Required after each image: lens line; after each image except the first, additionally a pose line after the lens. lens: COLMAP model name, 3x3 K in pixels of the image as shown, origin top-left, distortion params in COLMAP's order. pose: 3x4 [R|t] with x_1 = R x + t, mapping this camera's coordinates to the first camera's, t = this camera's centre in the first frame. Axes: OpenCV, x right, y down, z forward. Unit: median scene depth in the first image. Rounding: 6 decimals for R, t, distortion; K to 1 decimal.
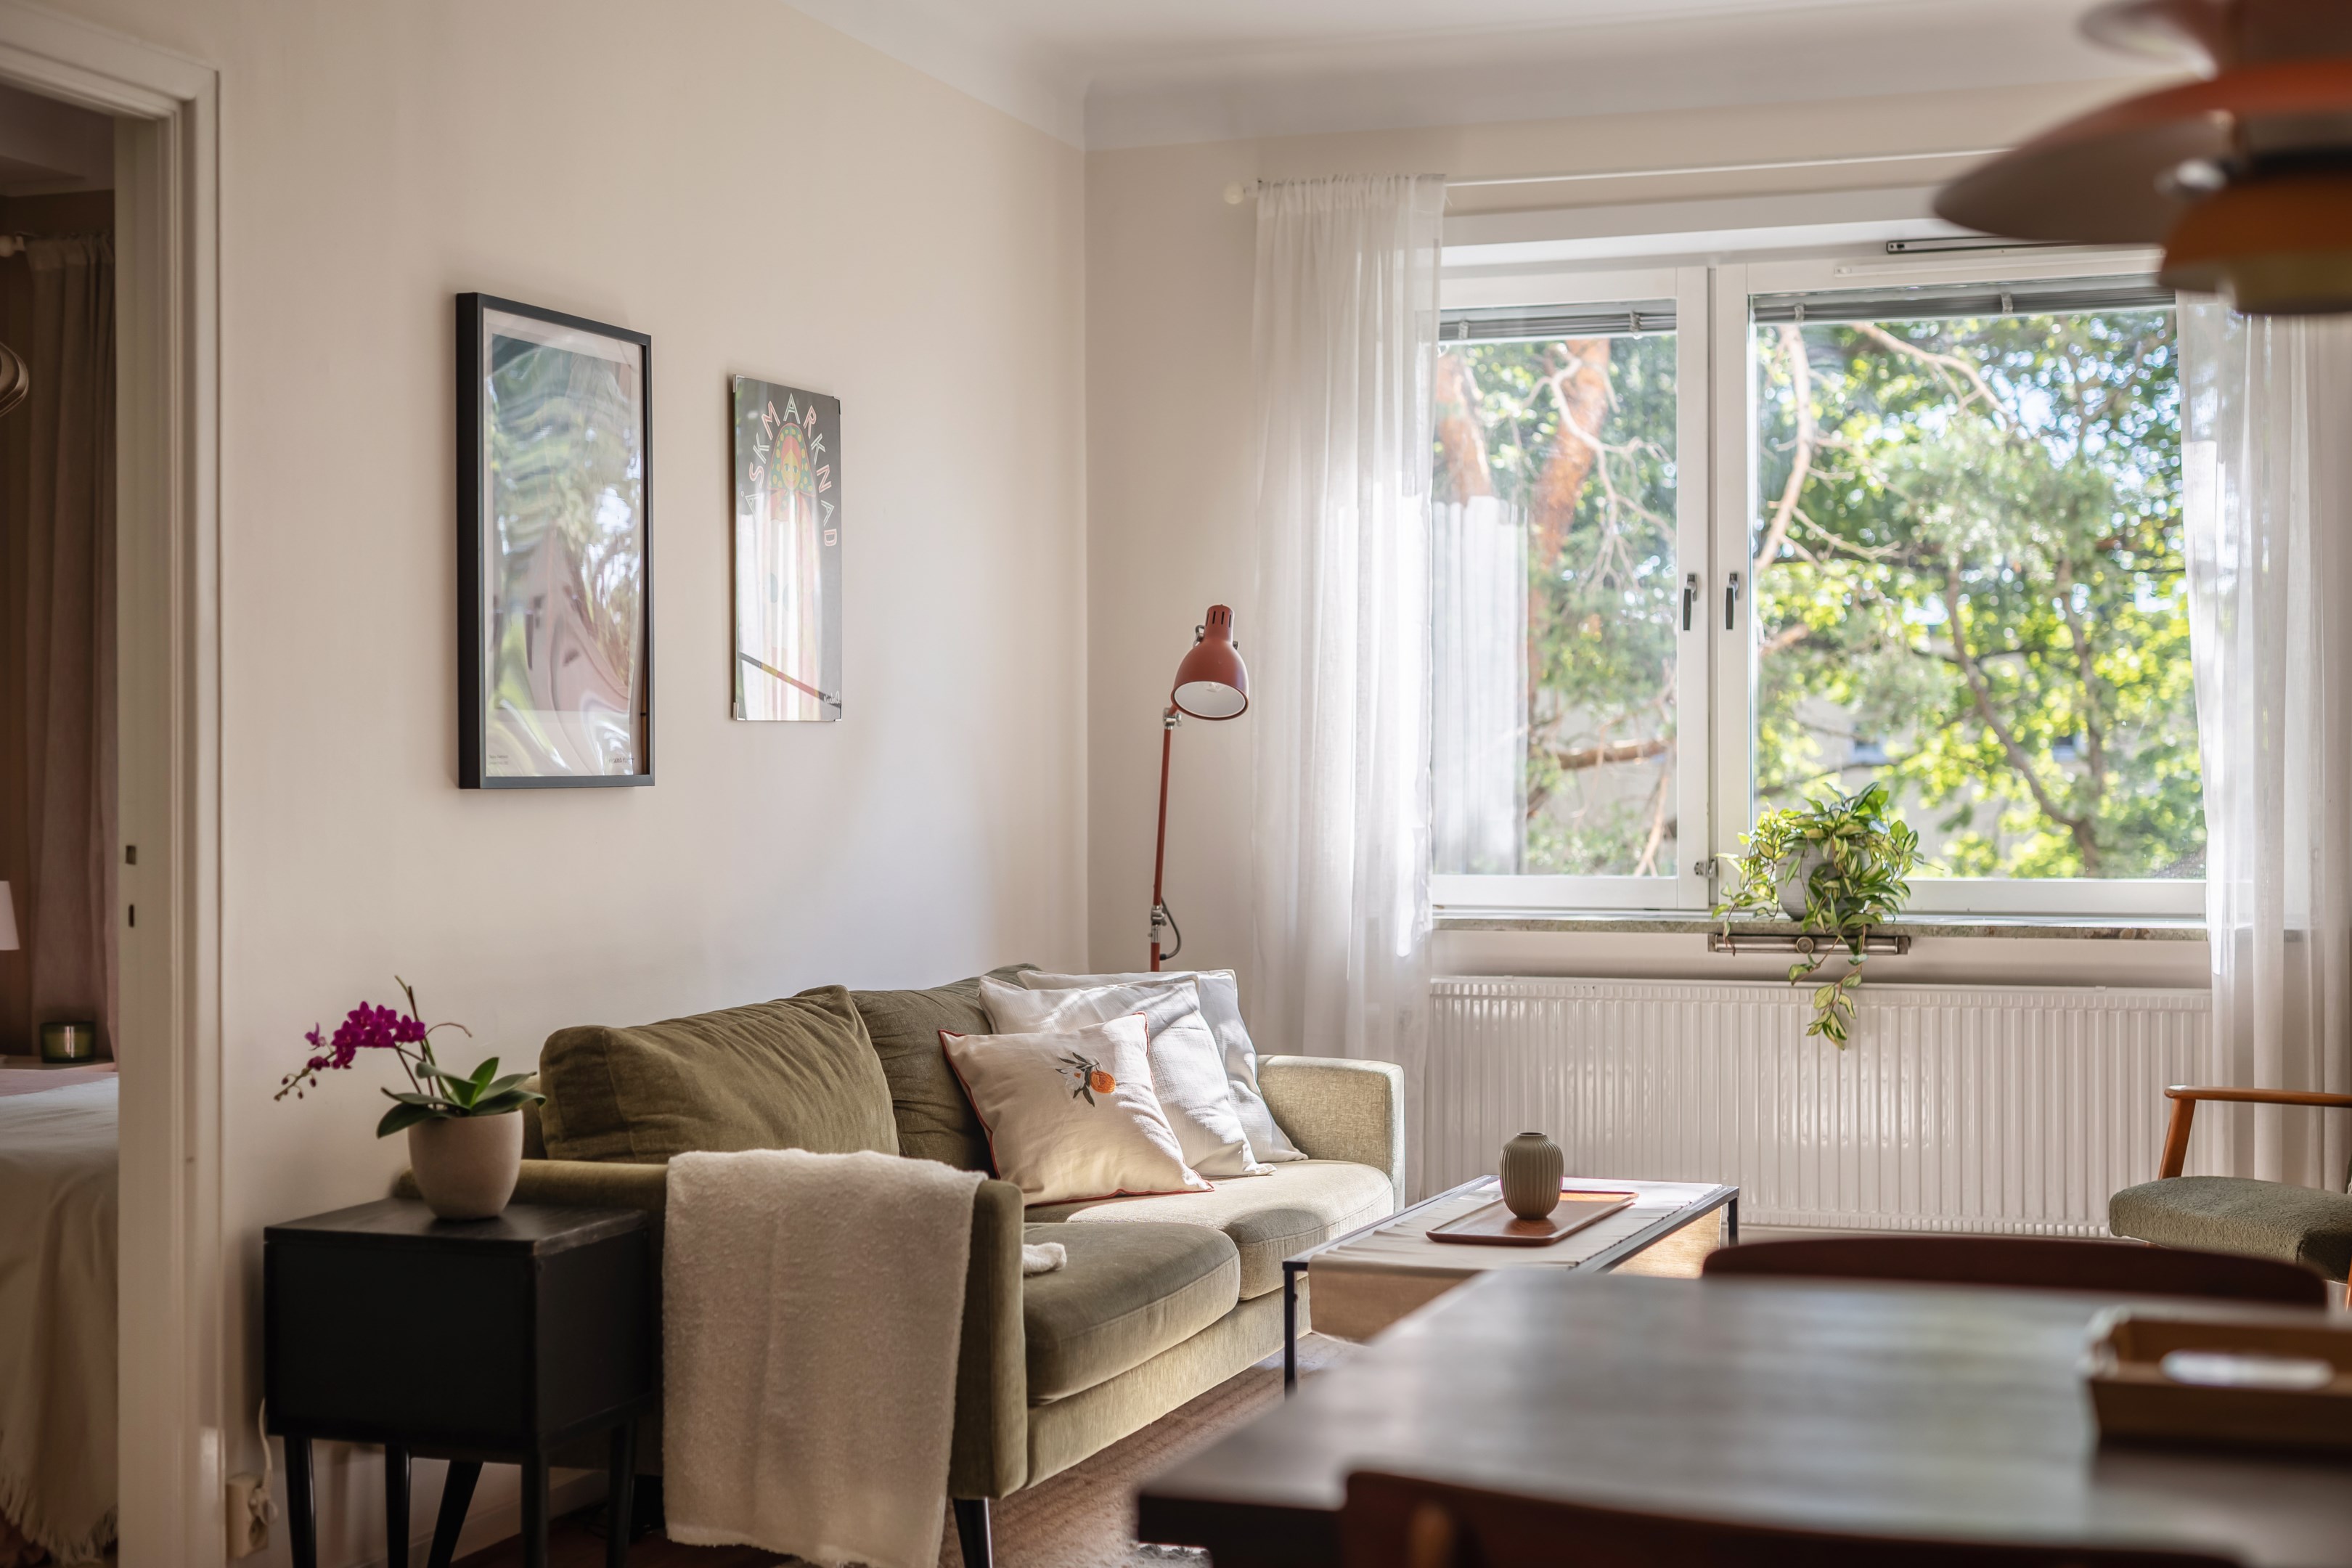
lens RADIAL K [[3282.5, 0, 1183.5], [0, 3282.5, 784.1], [0, 0, 1]] dist [-0.002352, 0.044585]
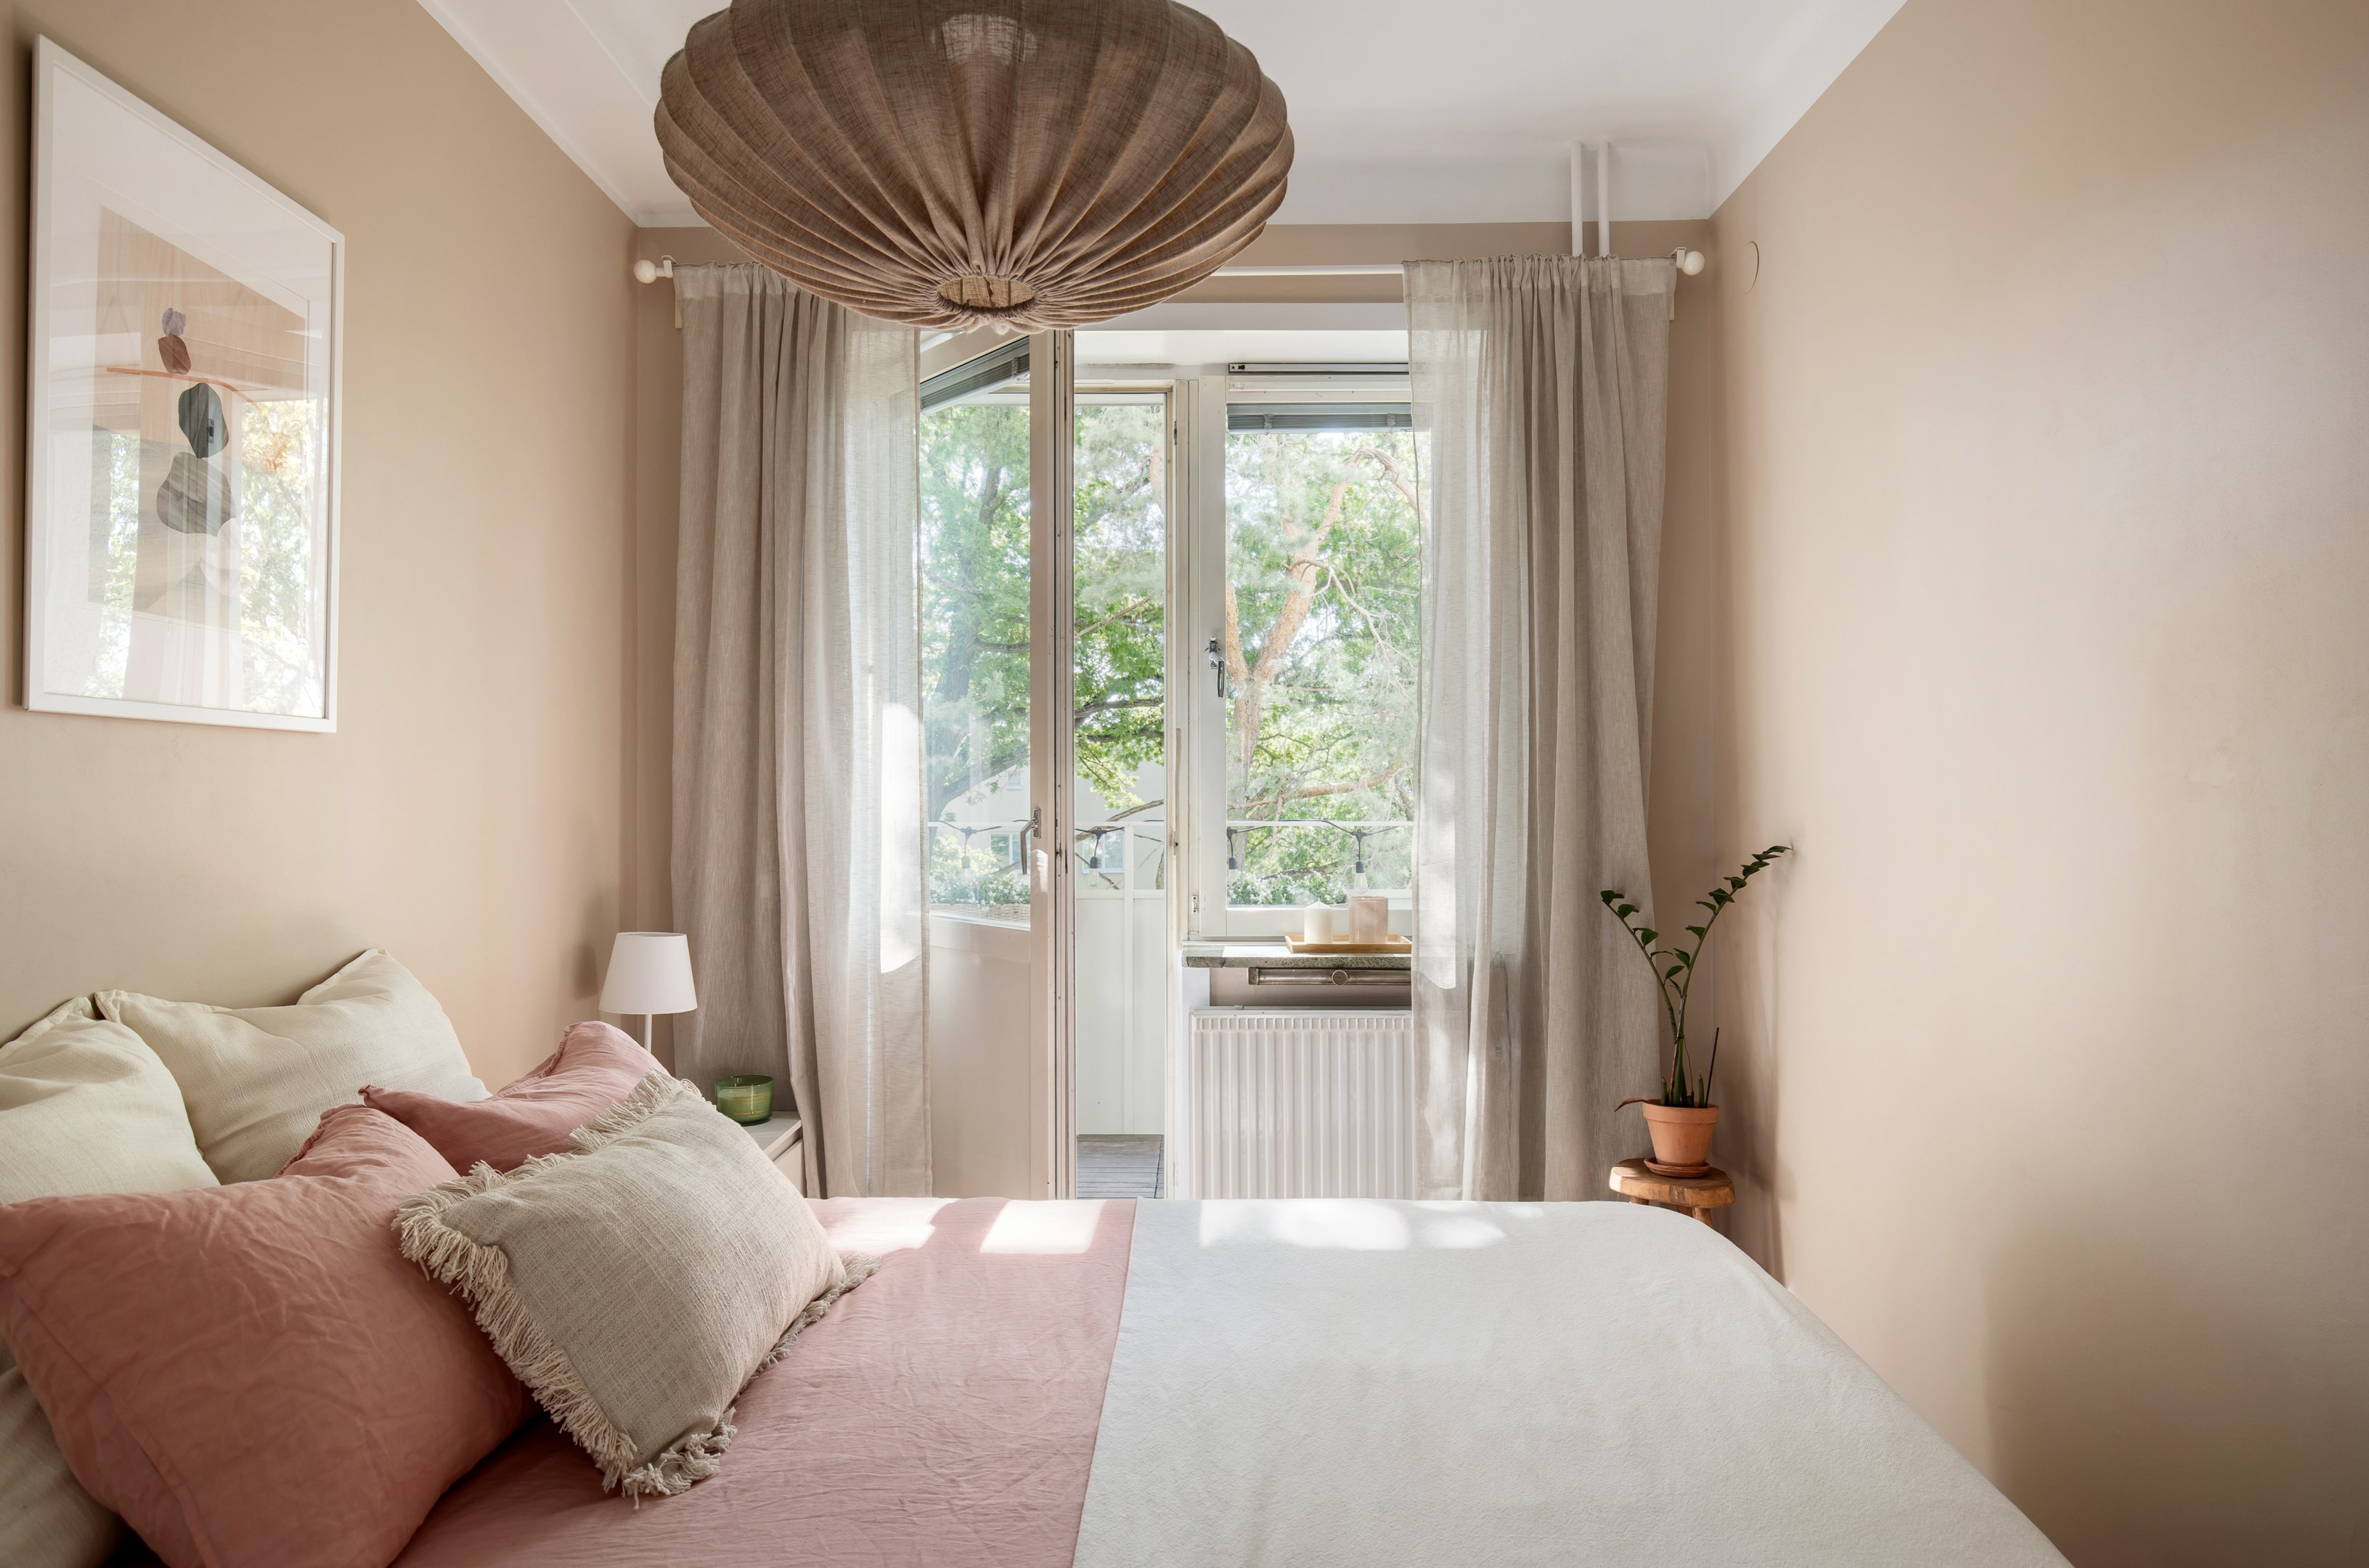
lens RADIAL K [[1379.3, 0, 1181.4], [0, 1379.3, 784.4], [0, 0, 1]] dist [-0.005897, 0.001245]
pose [[0.943981, -0.000673, 0.329999, -0.459513], [0.004357, 0.999936, -0.010425, -0.010650], [-0.329971, 0.011278, 0.943924, 0.757907]]
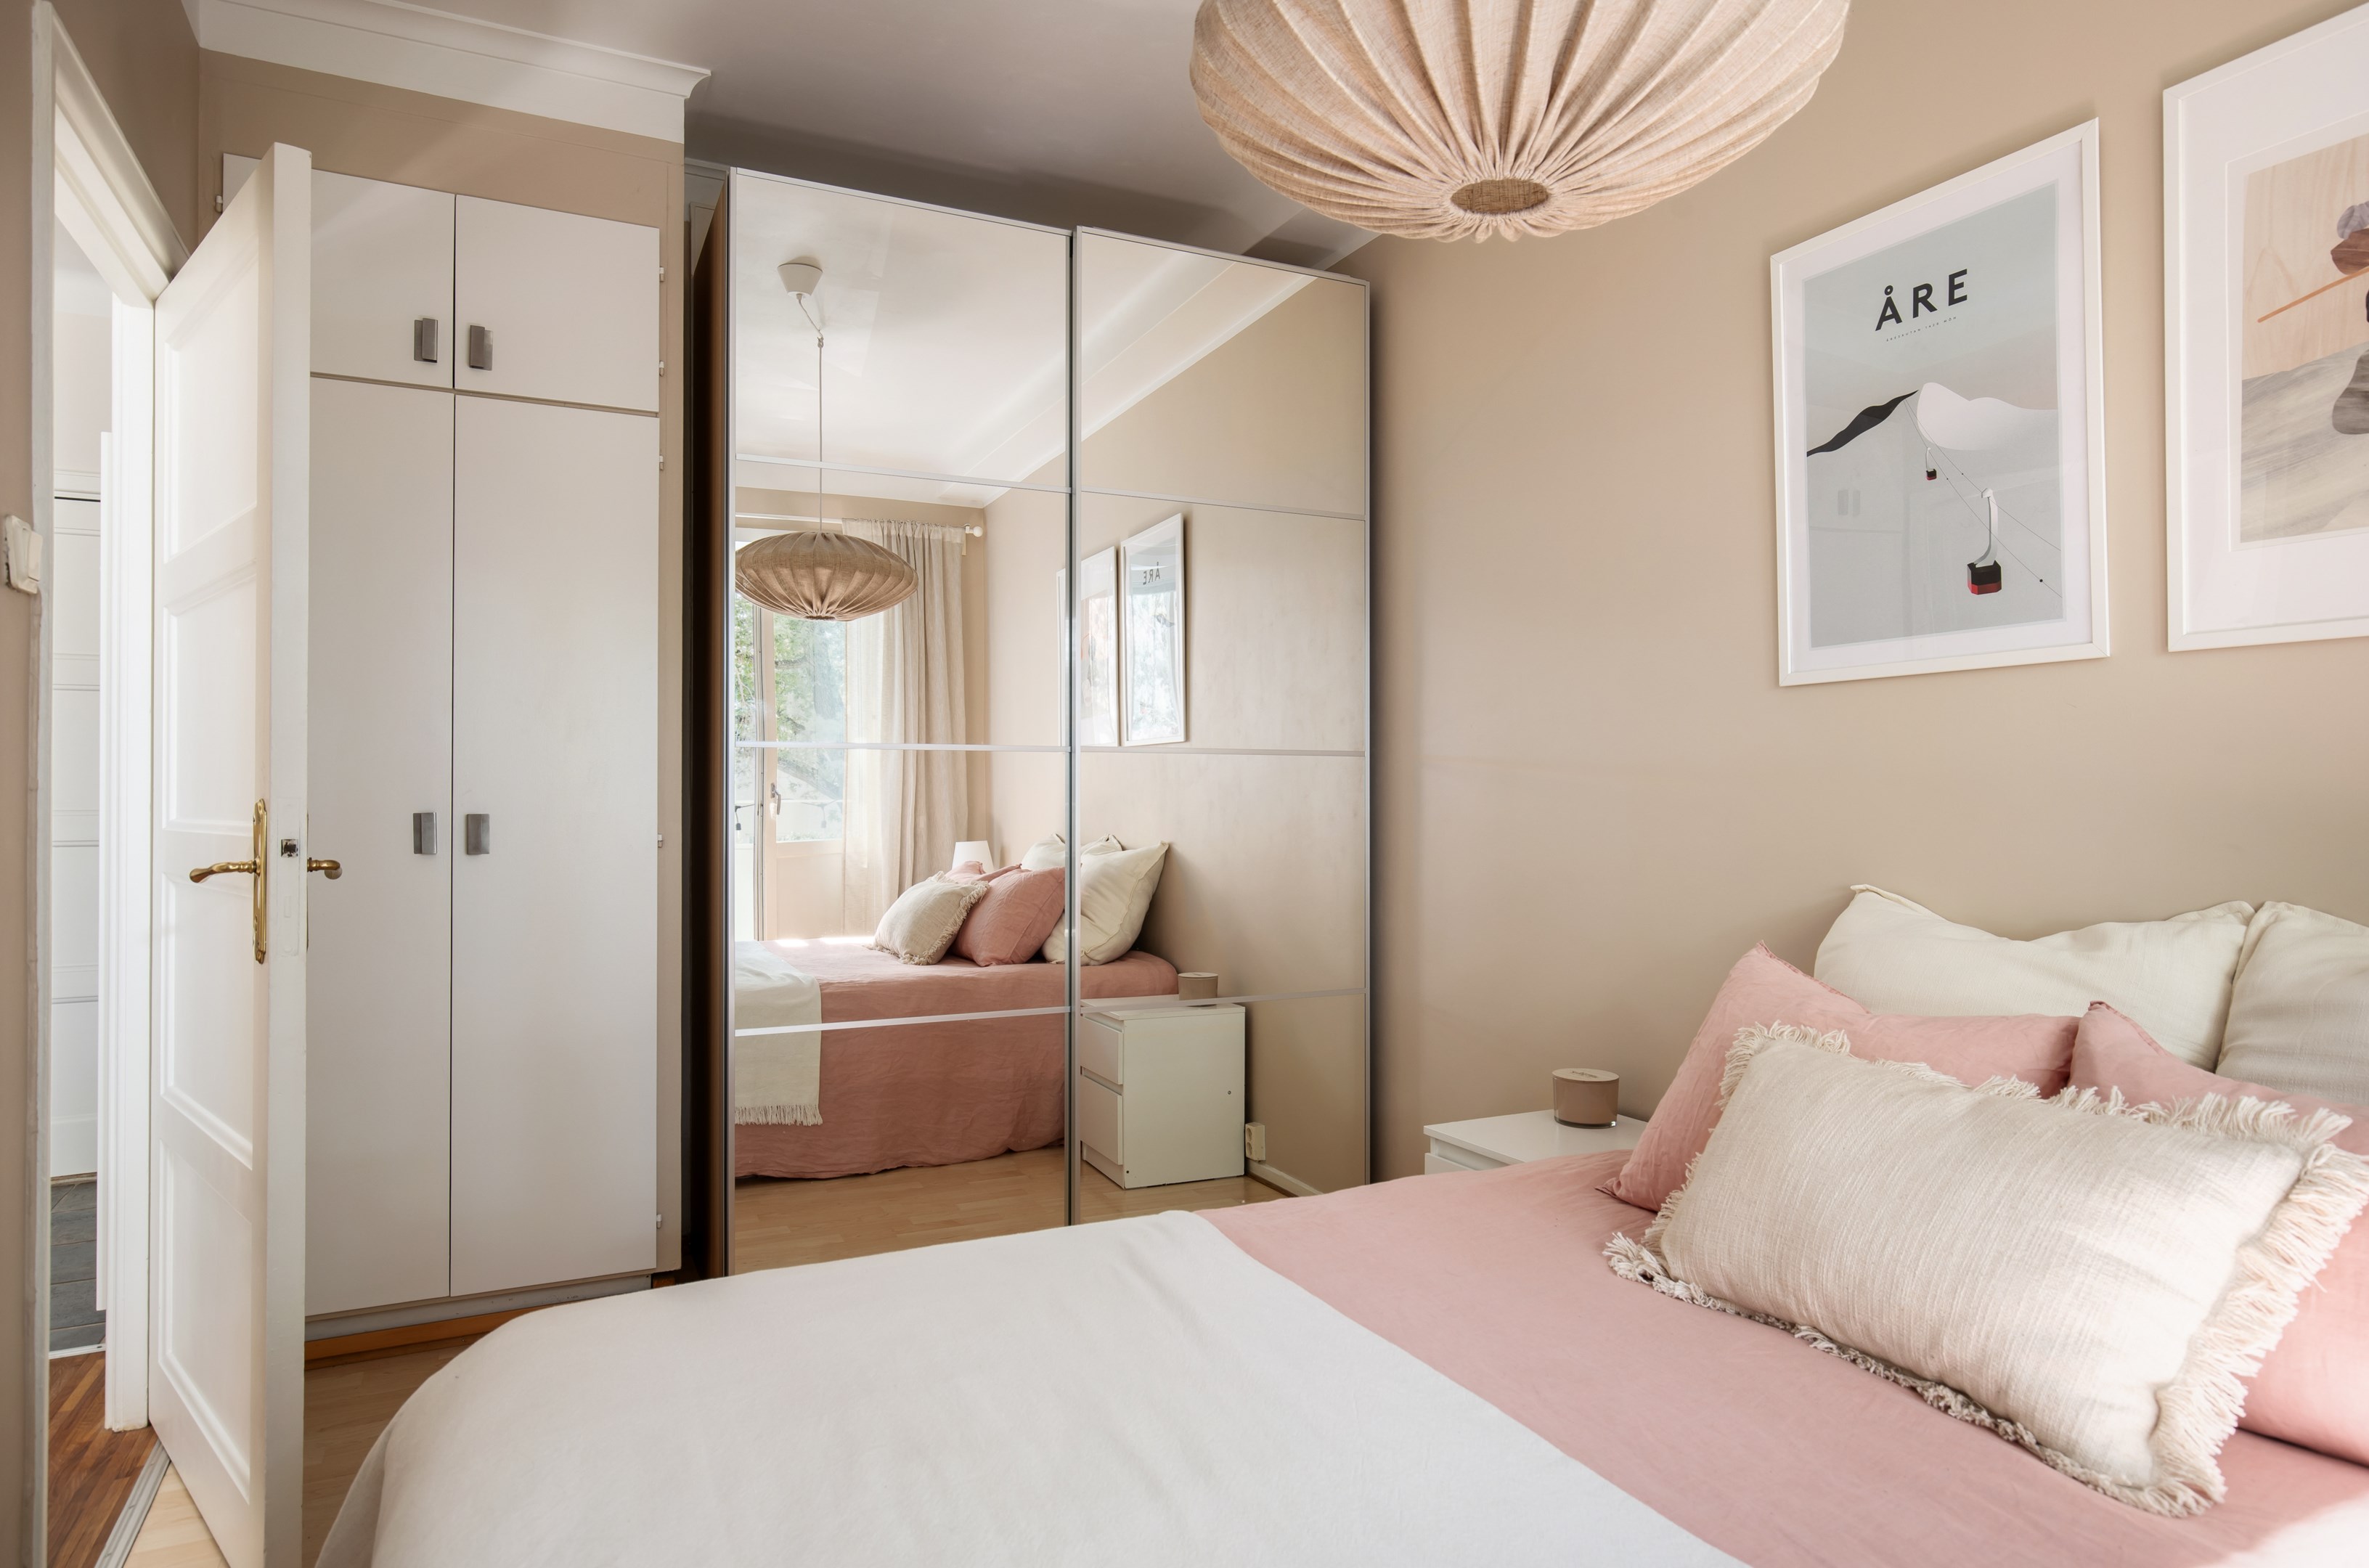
lens RADIAL K [[1366.1, 0, 1145.6], [0, 1366.1, 788.3], [0, 0, 1]] dist [0.005432, 0.000929]
pose [[-0.708950, 0.001163, -0.705258, -0.190482], [-0.000987, 0.999996, 0.002641, 0.002352], [0.705258, 0.002569, -0.708946, 1.134532]]
